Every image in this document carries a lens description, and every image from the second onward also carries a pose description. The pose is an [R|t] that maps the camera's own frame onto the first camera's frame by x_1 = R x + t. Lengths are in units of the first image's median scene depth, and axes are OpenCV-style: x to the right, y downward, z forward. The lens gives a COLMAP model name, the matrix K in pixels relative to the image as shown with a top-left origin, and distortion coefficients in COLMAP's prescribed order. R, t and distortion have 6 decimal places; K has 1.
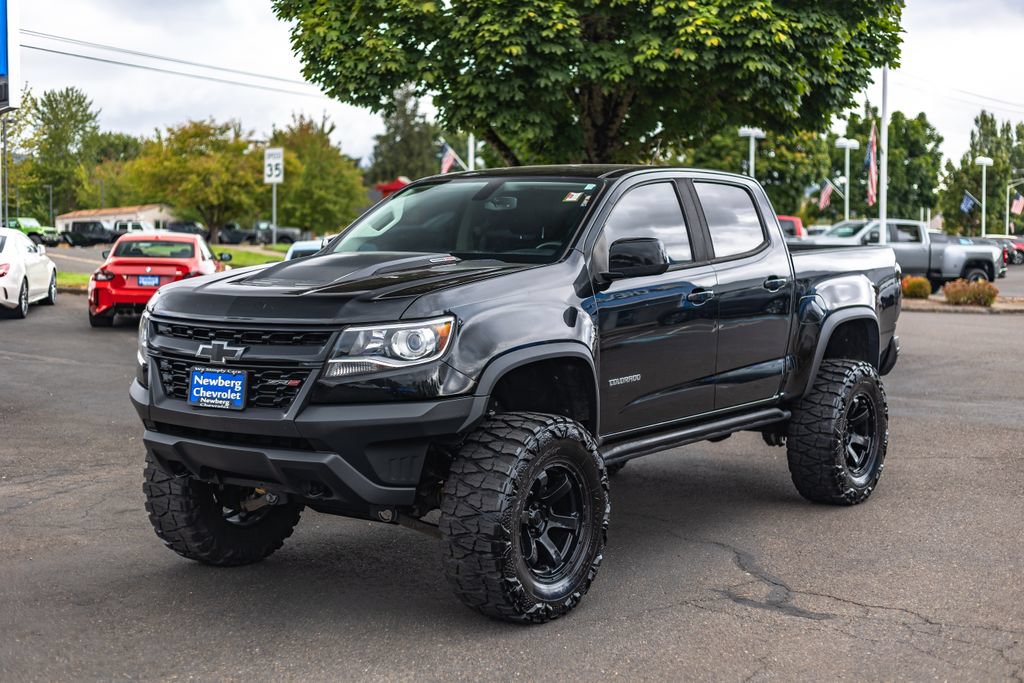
lens RADIAL K [[1423.4, 0, 512.0], [0, 1423.4, 341.5], [0, 0, 1]] dist [0.235192, 0.038012]
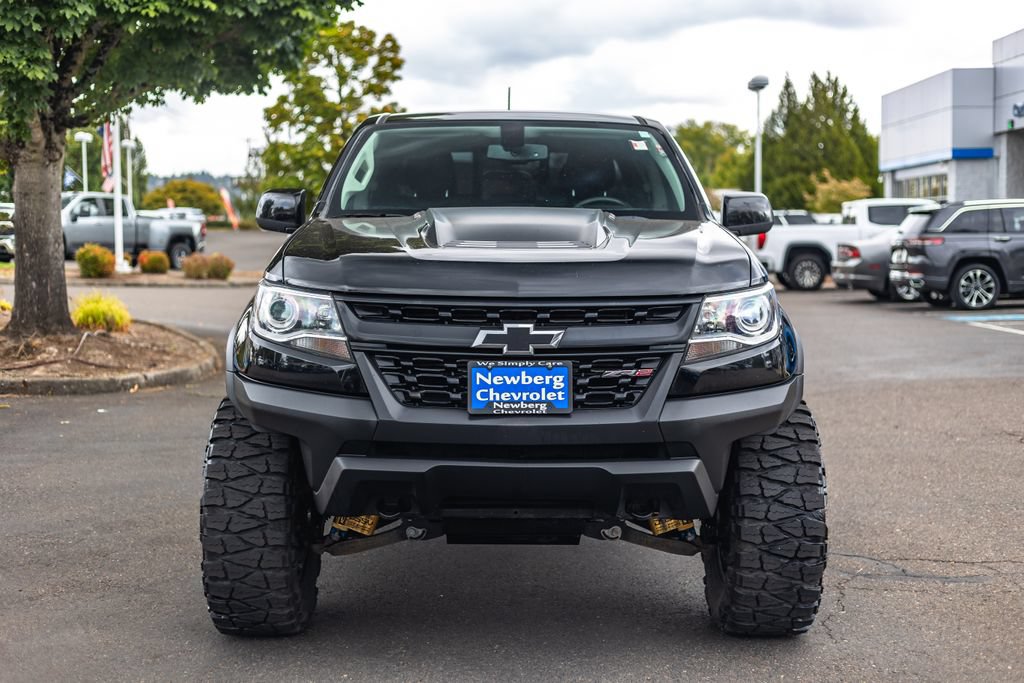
lens RADIAL K [[1473.1, 0, 512.0], [0, 1473.1, 341.5], [0, 0, 1]] dist [0.011290, 0.057741]
pose [[0.810836, -0.054685, 0.582713, -0.644668], [0.046413, 0.998498, 0.029122, -0.013338], [-0.583430, 0.003433, 0.812156, 0.385518]]
